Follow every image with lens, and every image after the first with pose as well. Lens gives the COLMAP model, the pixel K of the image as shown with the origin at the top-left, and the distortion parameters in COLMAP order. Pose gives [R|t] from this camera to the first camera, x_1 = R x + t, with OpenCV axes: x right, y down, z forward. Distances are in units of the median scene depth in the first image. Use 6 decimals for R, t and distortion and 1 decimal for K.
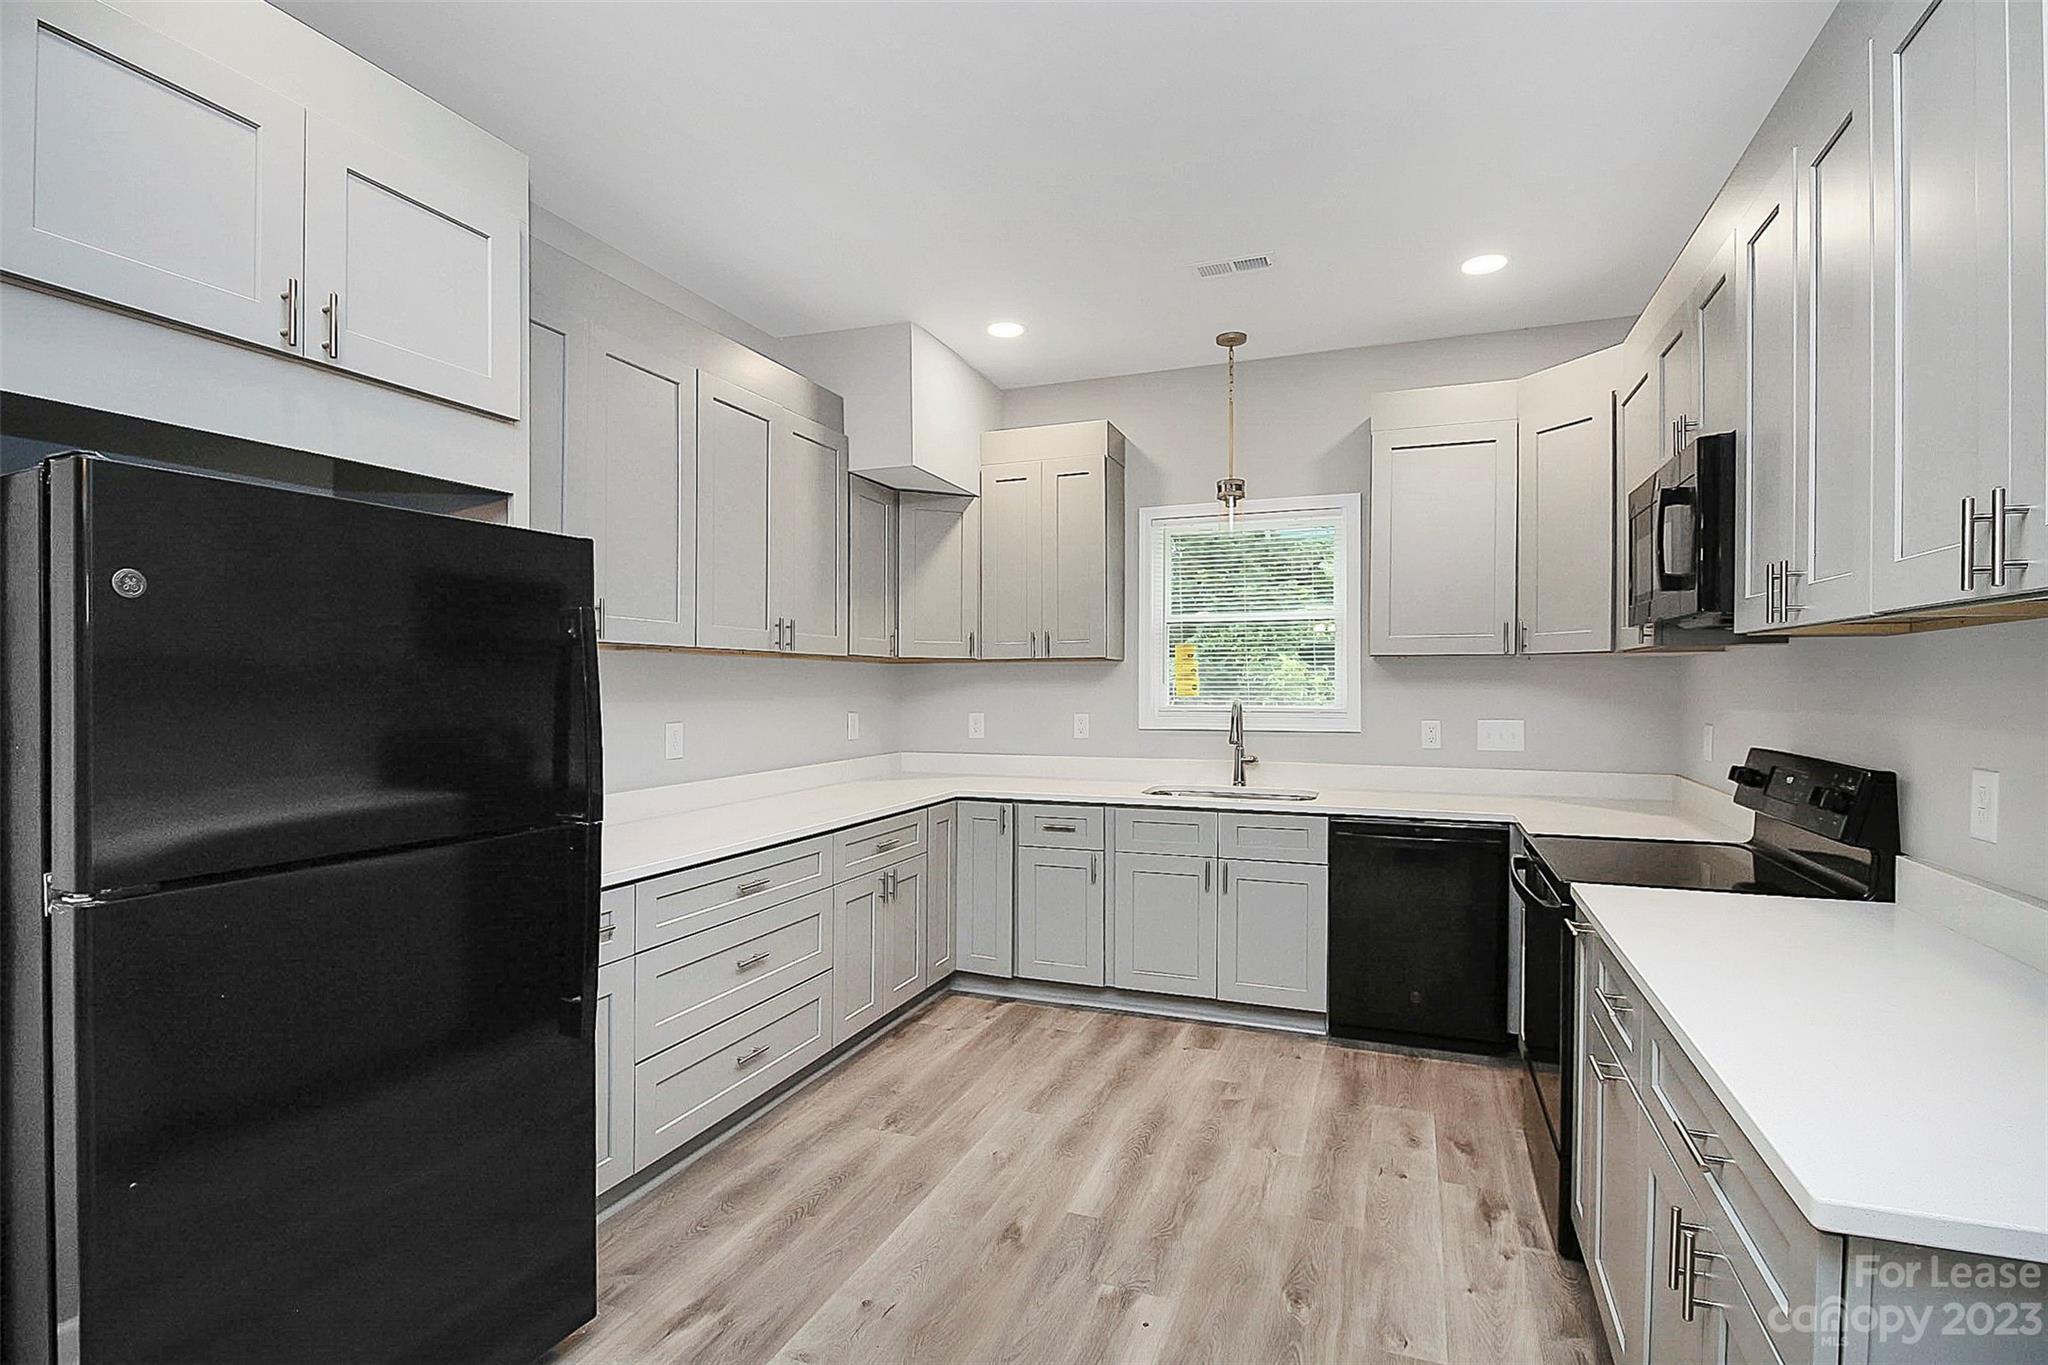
lens RADIAL K [[963.5, 0, 1022.5], [0, 963.5, 704.8], [0, 0, 1]] dist [-0.009246, -0.002893]
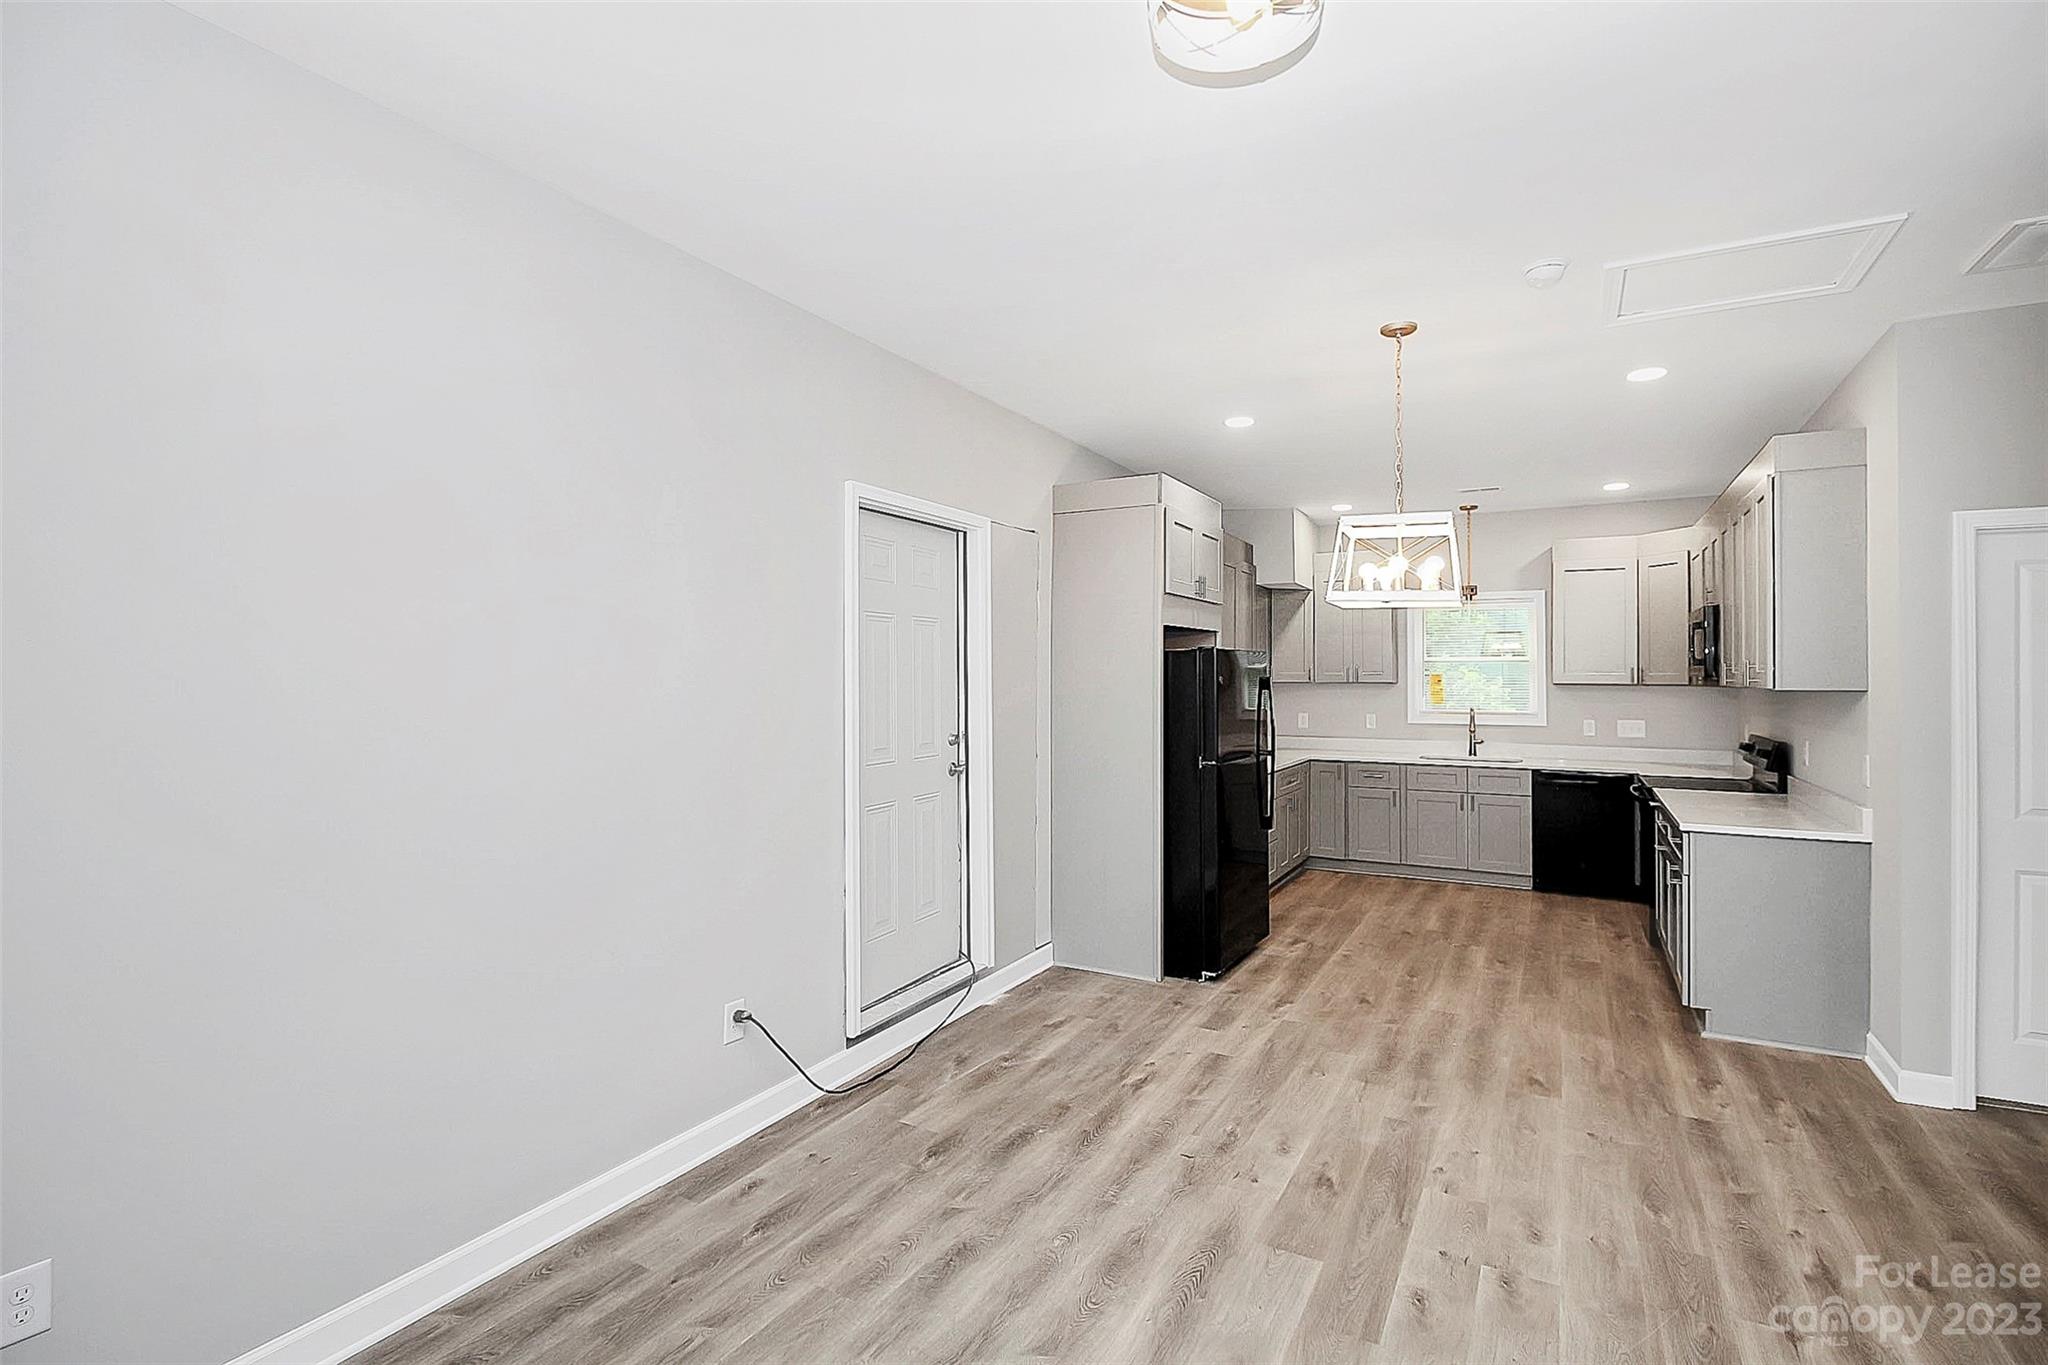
lens RADIAL K [[963.5, 0, 1014.8], [0, 963.5, 671.1], [0, 0, 1]] dist [-0.009246, -0.002893]
pose [[0.990701, 0.001217, -0.136051, -0.416695], [-0.005048, 0.999600, -0.027817, -0.020179], [0.135963, 0.028246, 0.990311, -0.975713]]
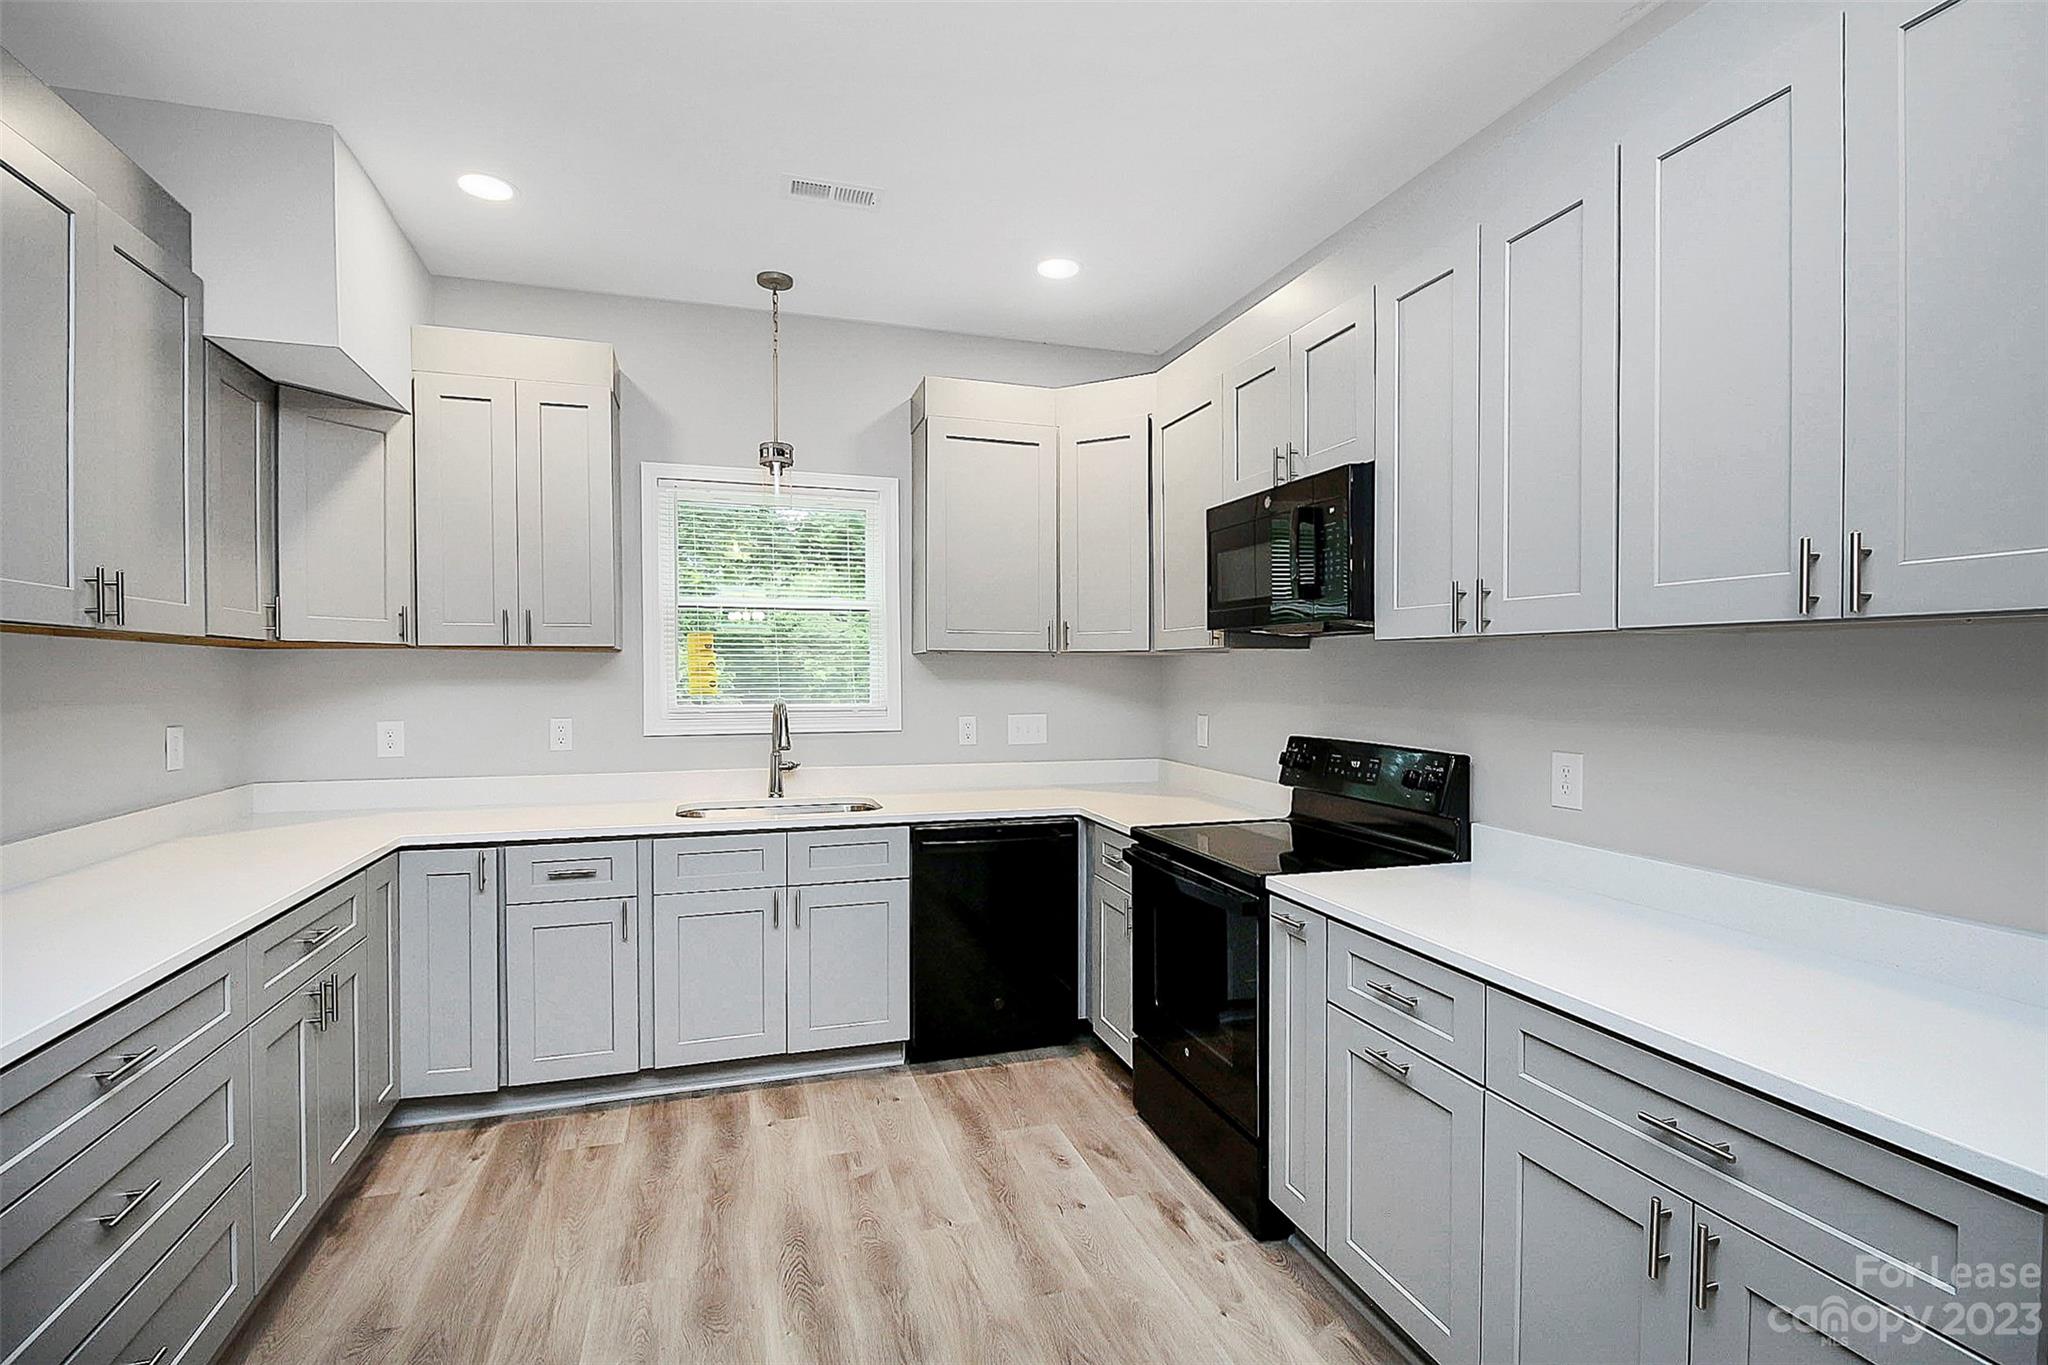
lens RADIAL K [[963.5, 0, 1022.9], [0, 963.5, 686.4], [0, 0, 1]] dist [-0.009246, -0.002893]
pose [[0.777353, -0.007460, 0.629020, -0.169505], [0.012121, 0.999922, -0.003120, -0.011941], [-0.628948, 0.010050, 0.777383, 0.212043]]
